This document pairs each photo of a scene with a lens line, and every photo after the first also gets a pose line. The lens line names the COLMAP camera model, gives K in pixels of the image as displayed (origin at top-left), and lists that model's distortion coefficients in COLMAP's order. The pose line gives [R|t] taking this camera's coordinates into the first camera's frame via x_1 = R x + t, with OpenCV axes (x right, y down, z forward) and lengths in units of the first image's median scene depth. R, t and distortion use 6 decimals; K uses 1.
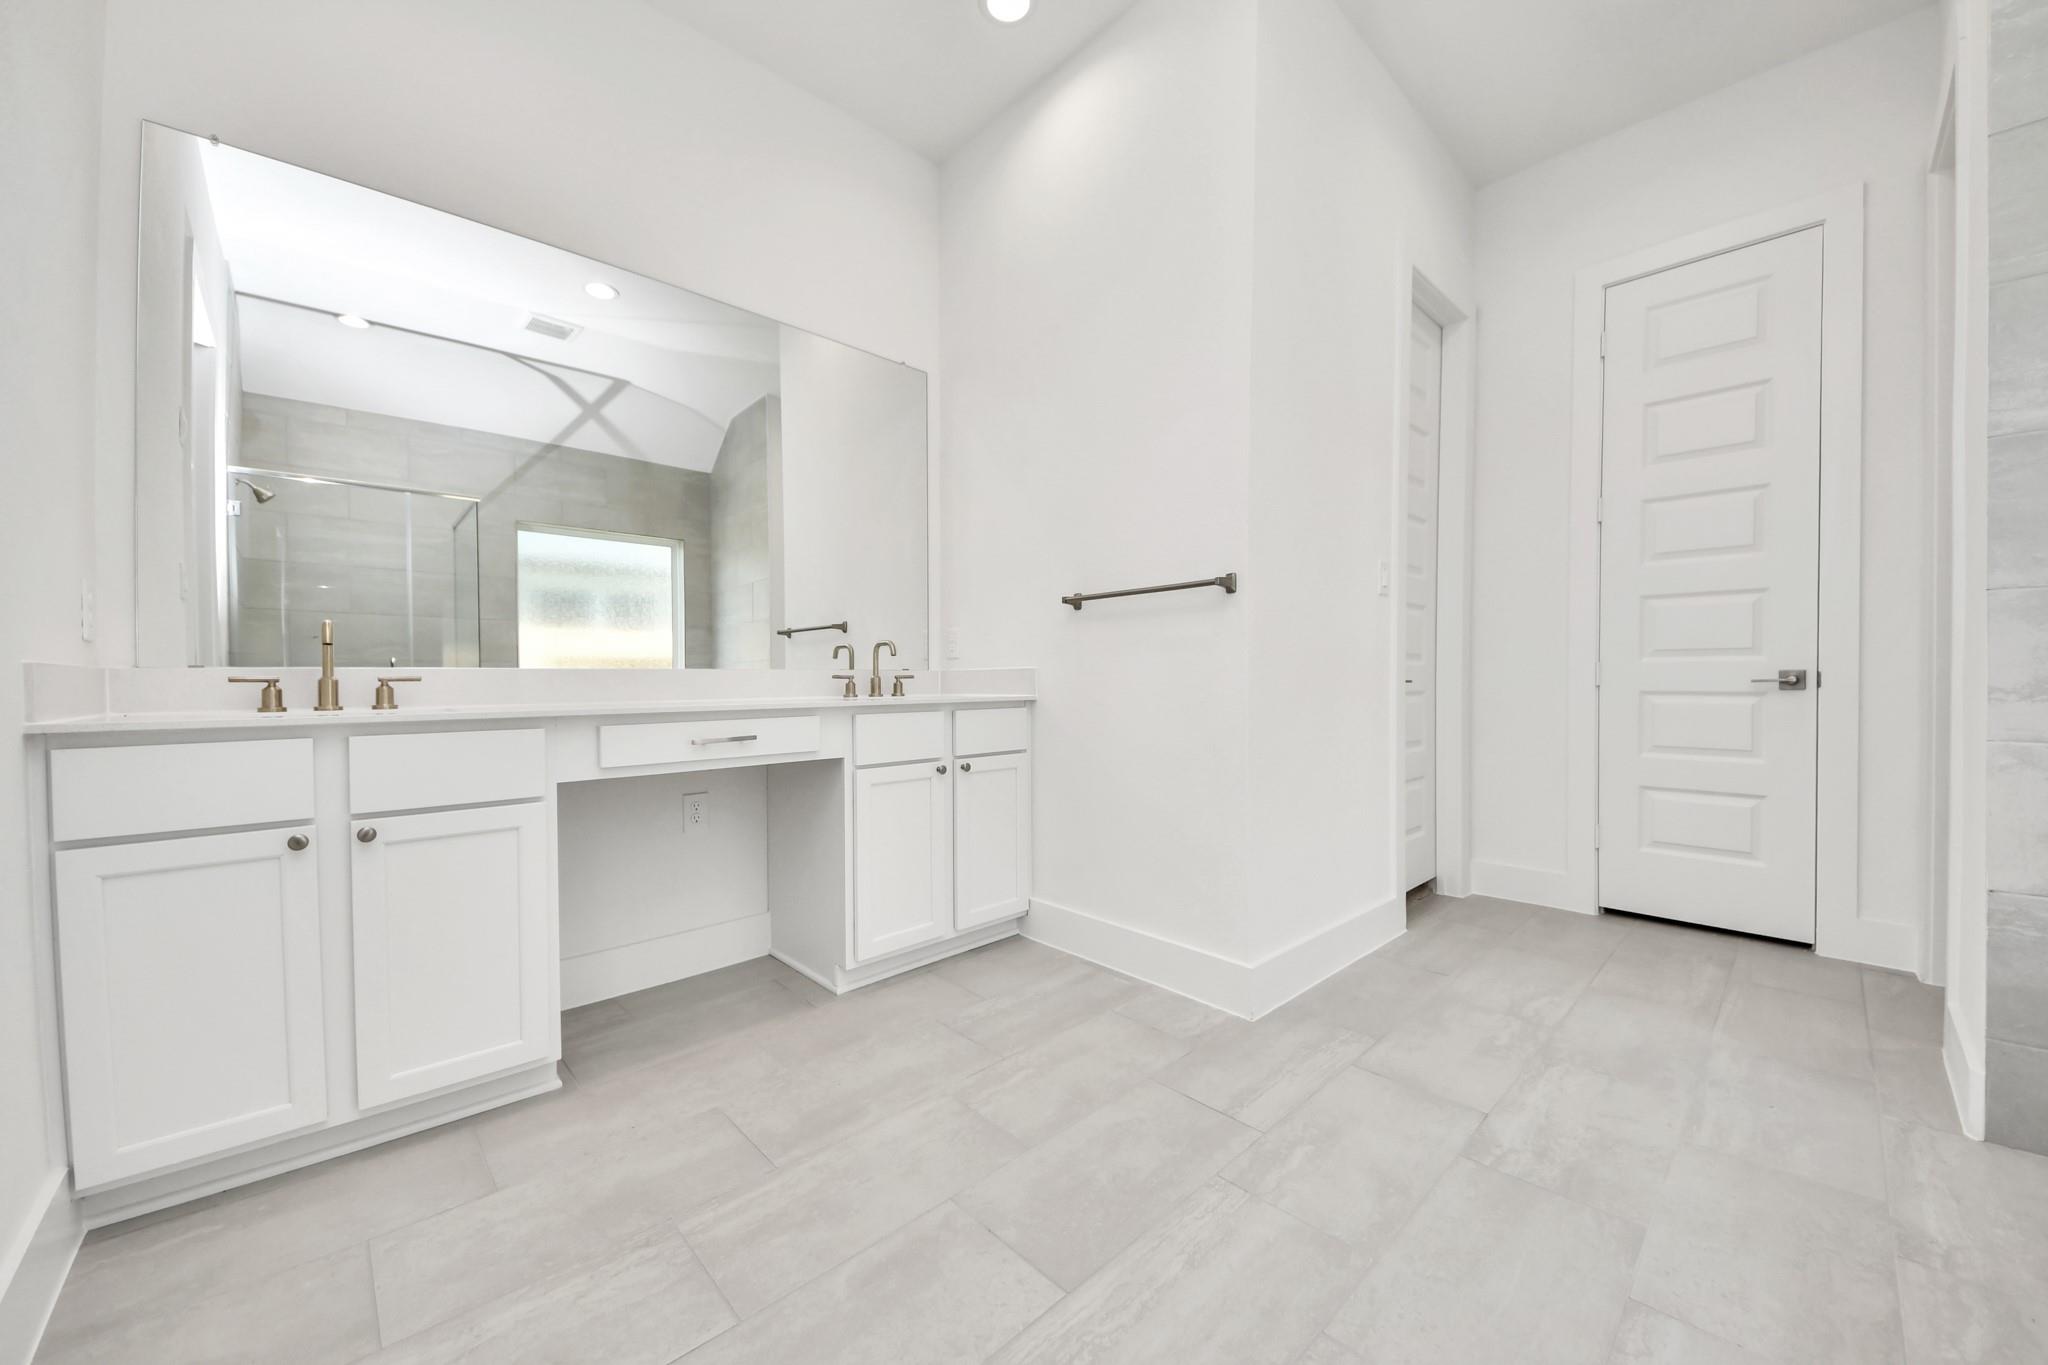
lens RADIAL K [[741.6, 0, 1023.6], [0, 741.6, 737.9], [0, 0, 1]] dist [-0.000596, -0.000088]
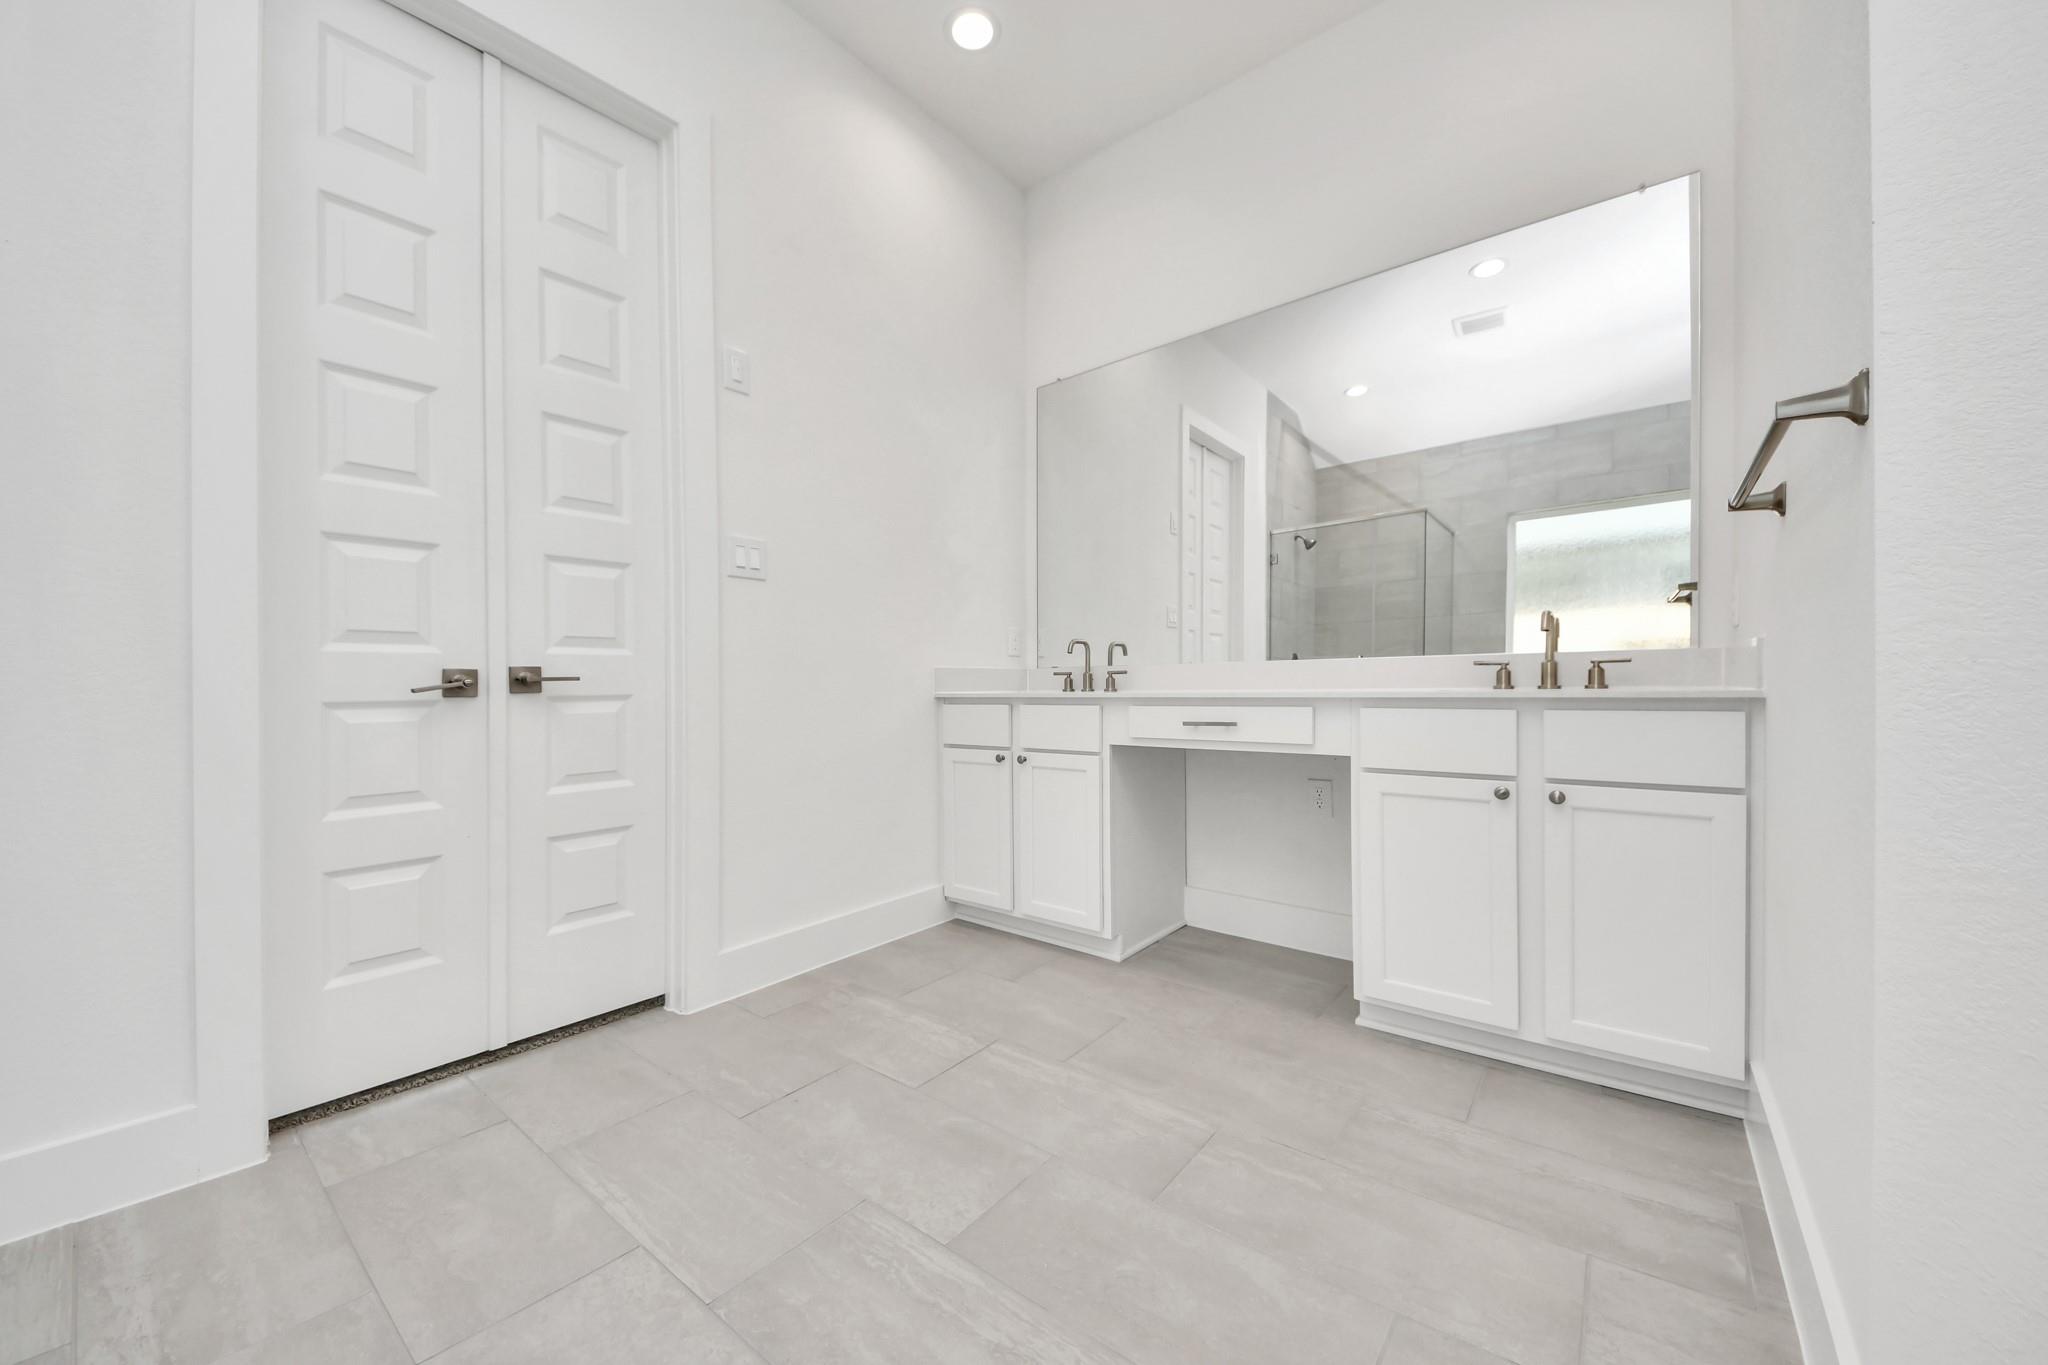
lens RADIAL K [[724.5, 0, 1029.7], [0, 724.5, 694.0], [0, 0, 1]] dist [0.038889, -0.023606]
pose [[0.185352, 0.028364, -0.982263, 0.764718], [-0.060288, 0.998029, 0.017443, -0.055551], [0.980821, 0.055985, 0.186696, 0.600891]]
